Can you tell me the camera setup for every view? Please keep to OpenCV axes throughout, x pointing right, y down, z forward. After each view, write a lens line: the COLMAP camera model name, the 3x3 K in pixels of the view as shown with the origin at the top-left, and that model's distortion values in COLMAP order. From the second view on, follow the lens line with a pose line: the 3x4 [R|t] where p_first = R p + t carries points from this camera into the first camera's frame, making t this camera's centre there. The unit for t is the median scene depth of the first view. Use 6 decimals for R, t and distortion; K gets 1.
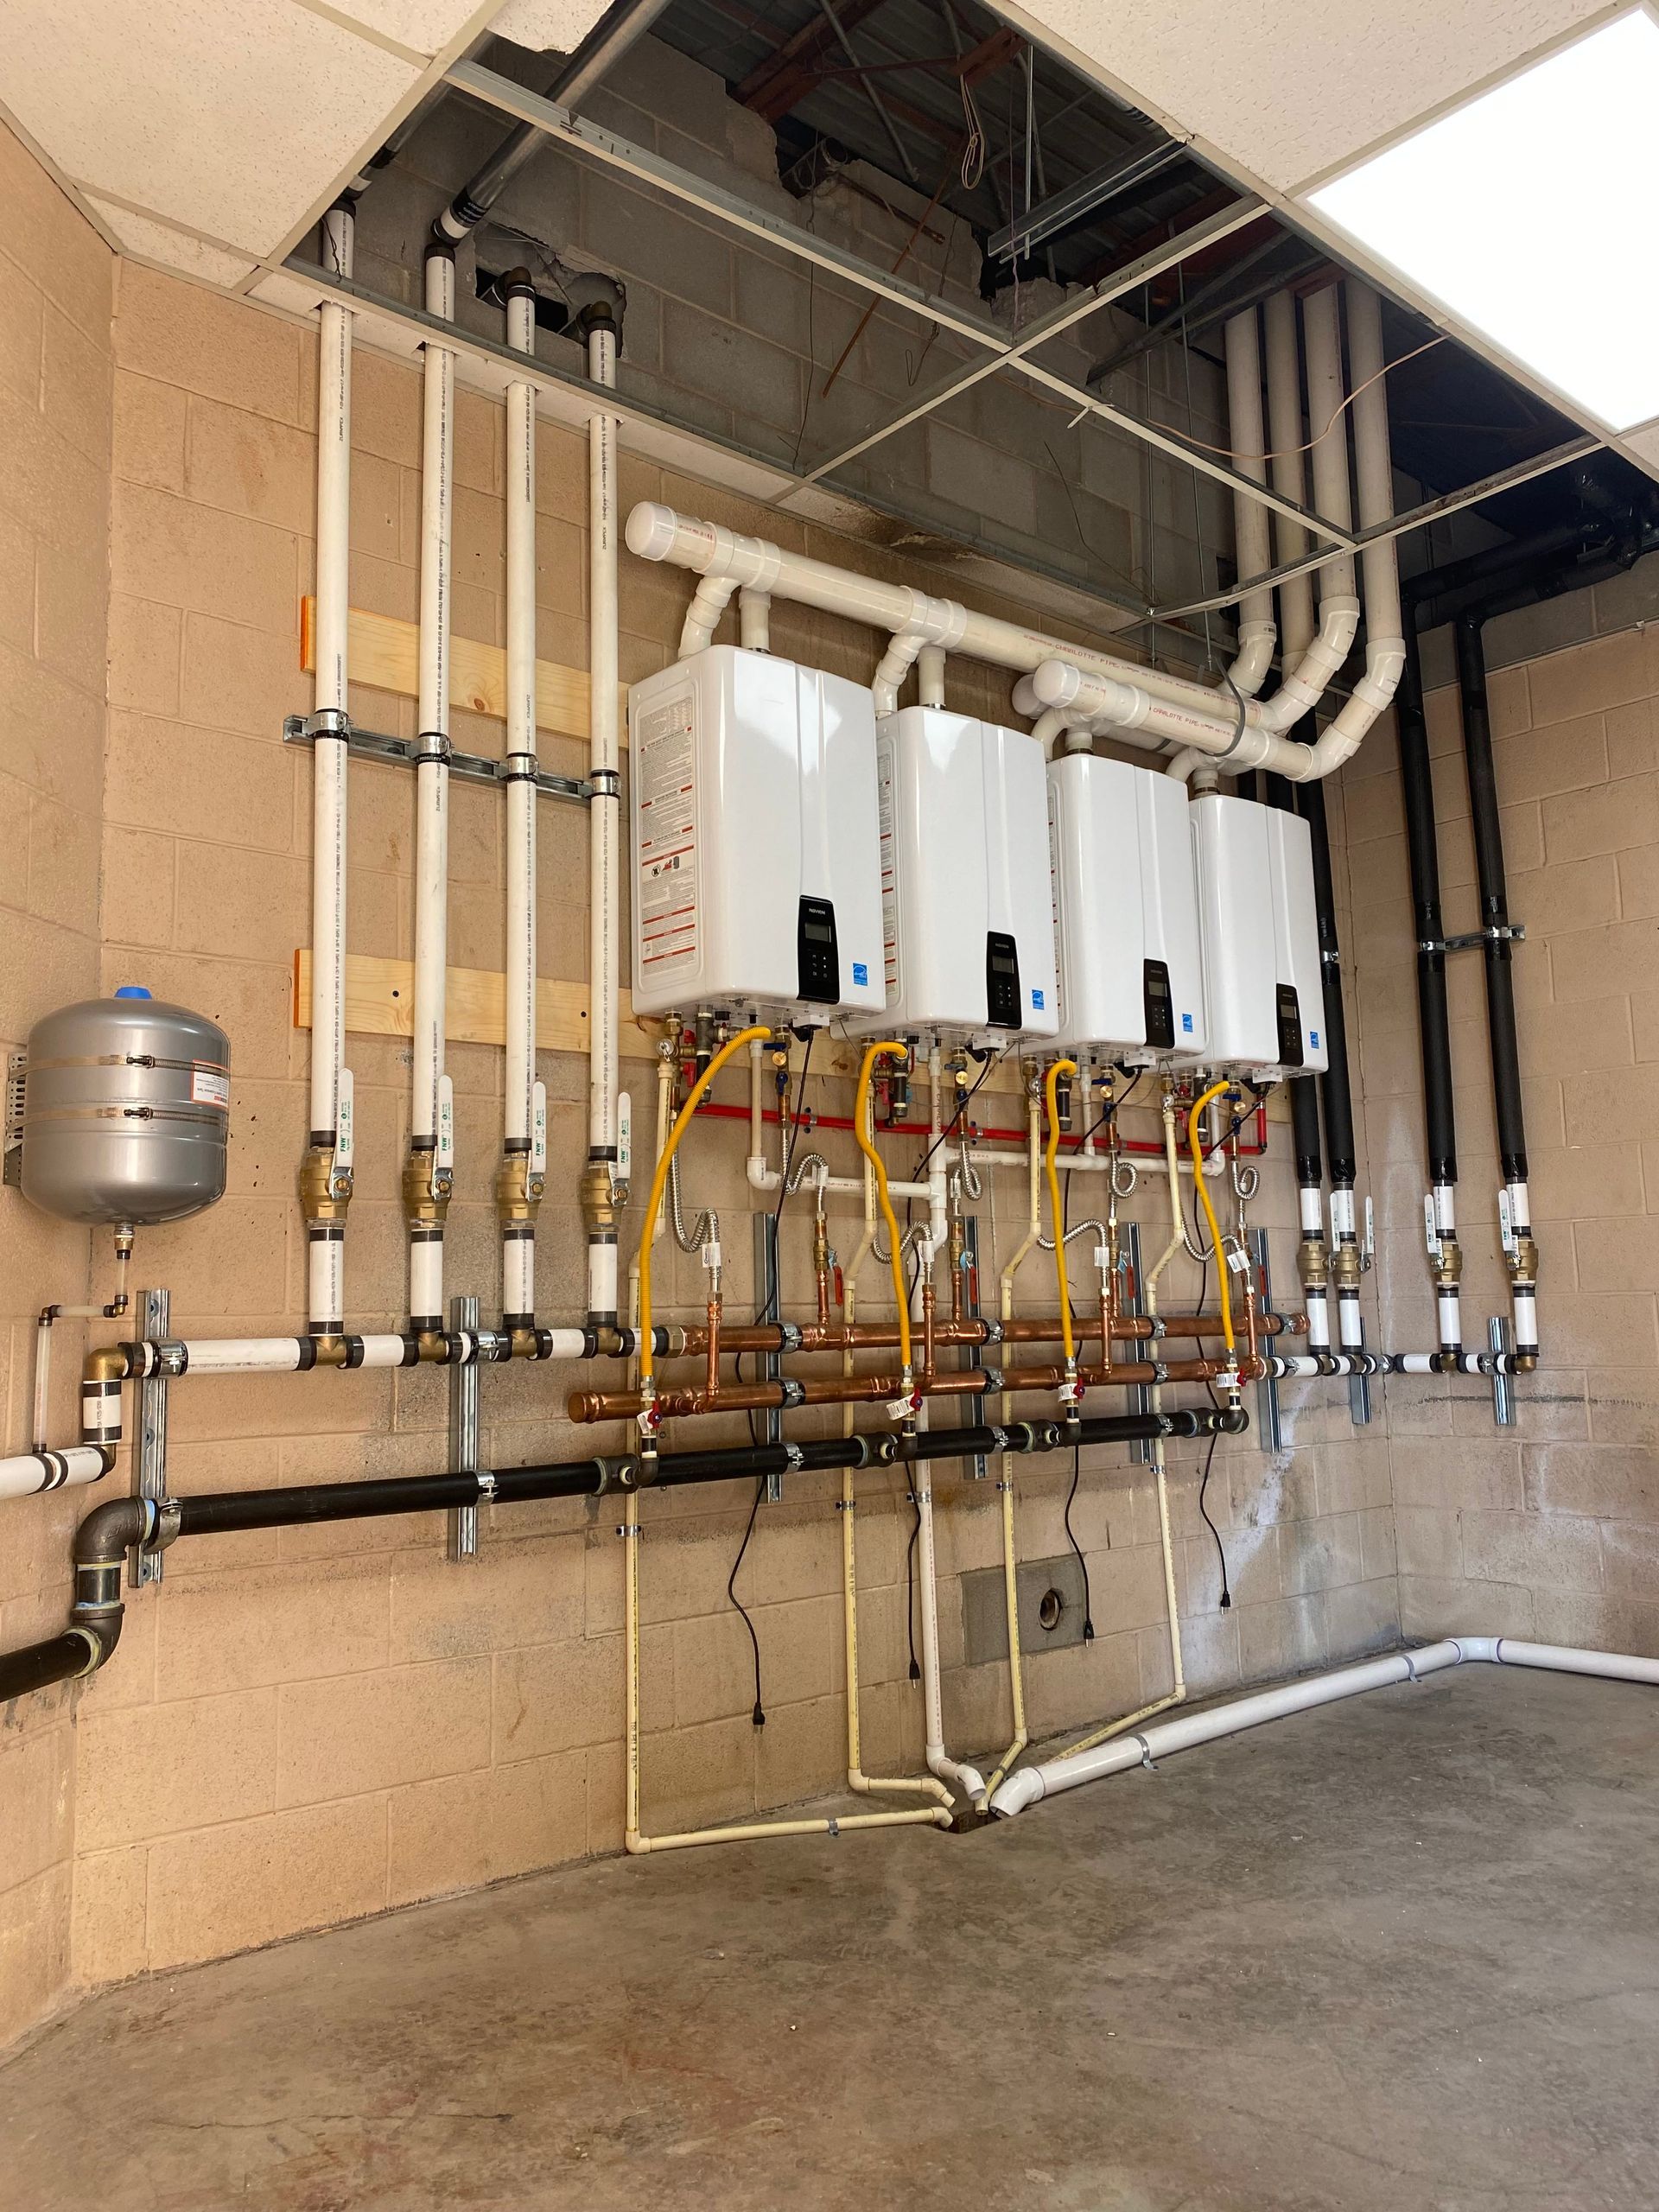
lens RADIAL K [[1642.7, 0, 837.7], [0, 1642.7, 1094.8], [0, 0, 1]] dist [-0.001488, -0.004350]
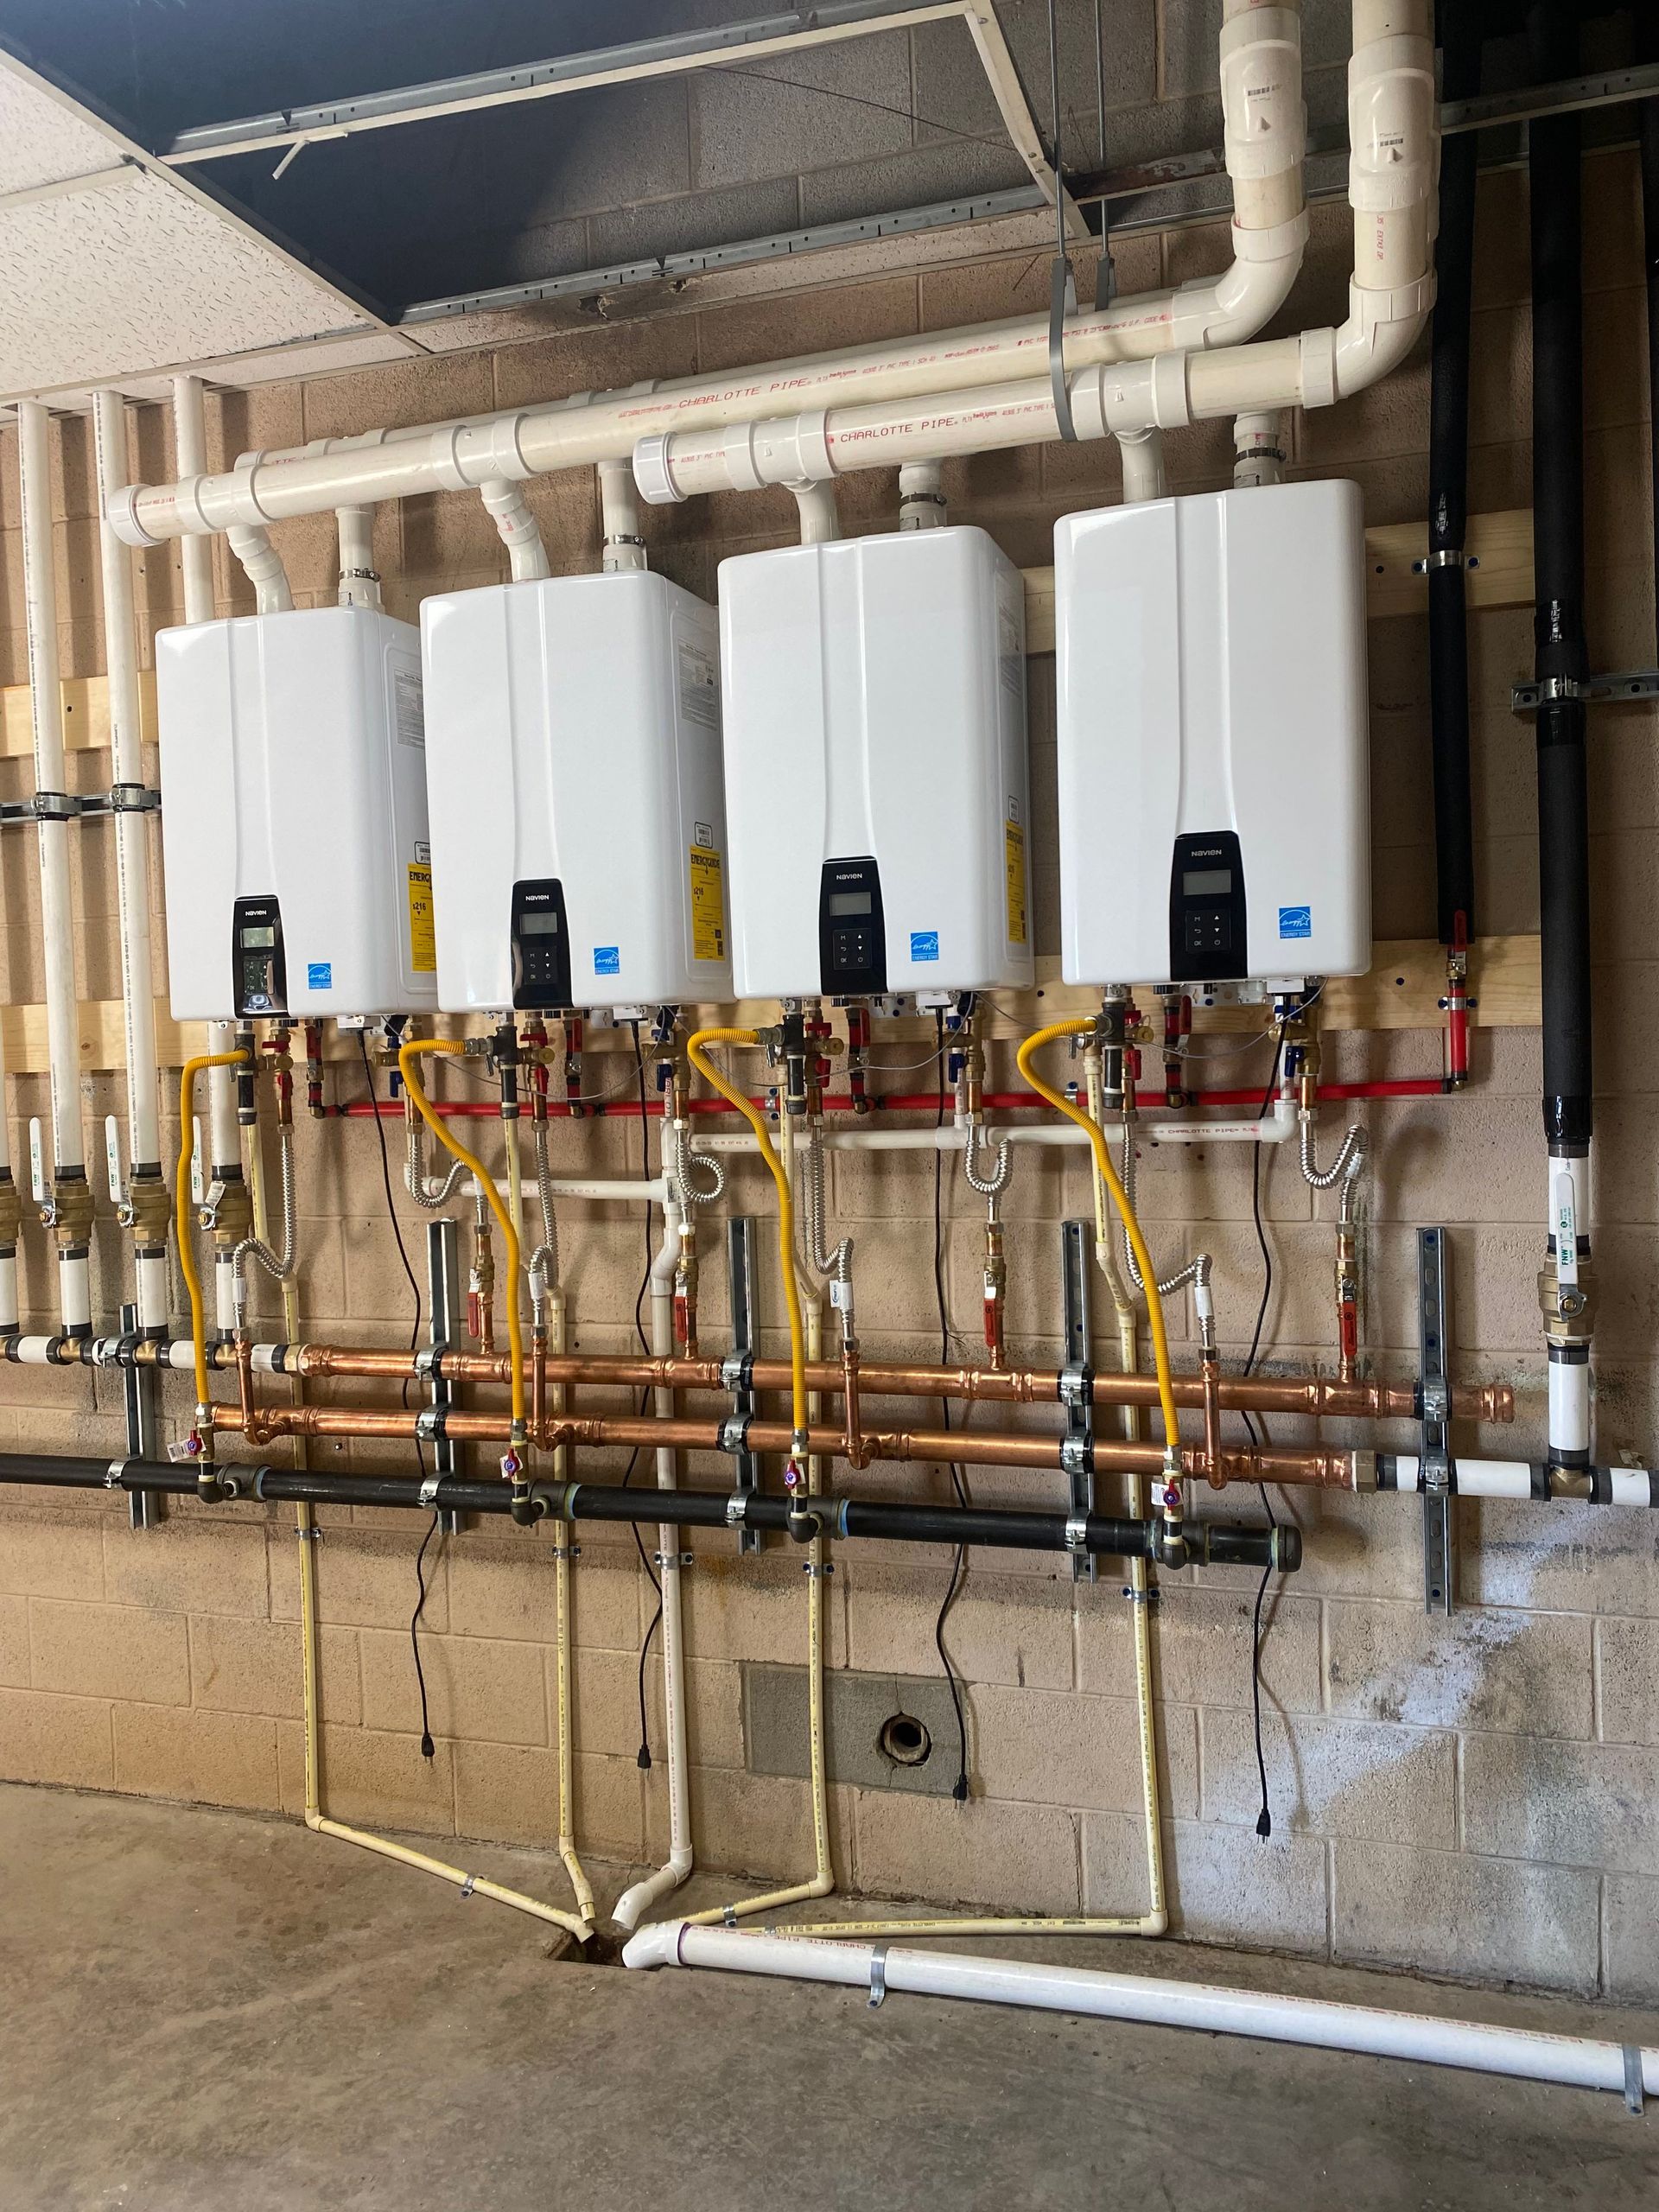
lens RADIAL K [[1642.7, 0, 836.6], [0, 1642.7, 1104.4], [0, 0, 1]] dist [-0.001488, -0.004350]
pose [[0.539459, 0.043731, -0.840875, 0.824860], [0.128096, 0.982764, 0.133289, -0.082520], [0.832211, -0.179617, 0.524560, 0.722455]]
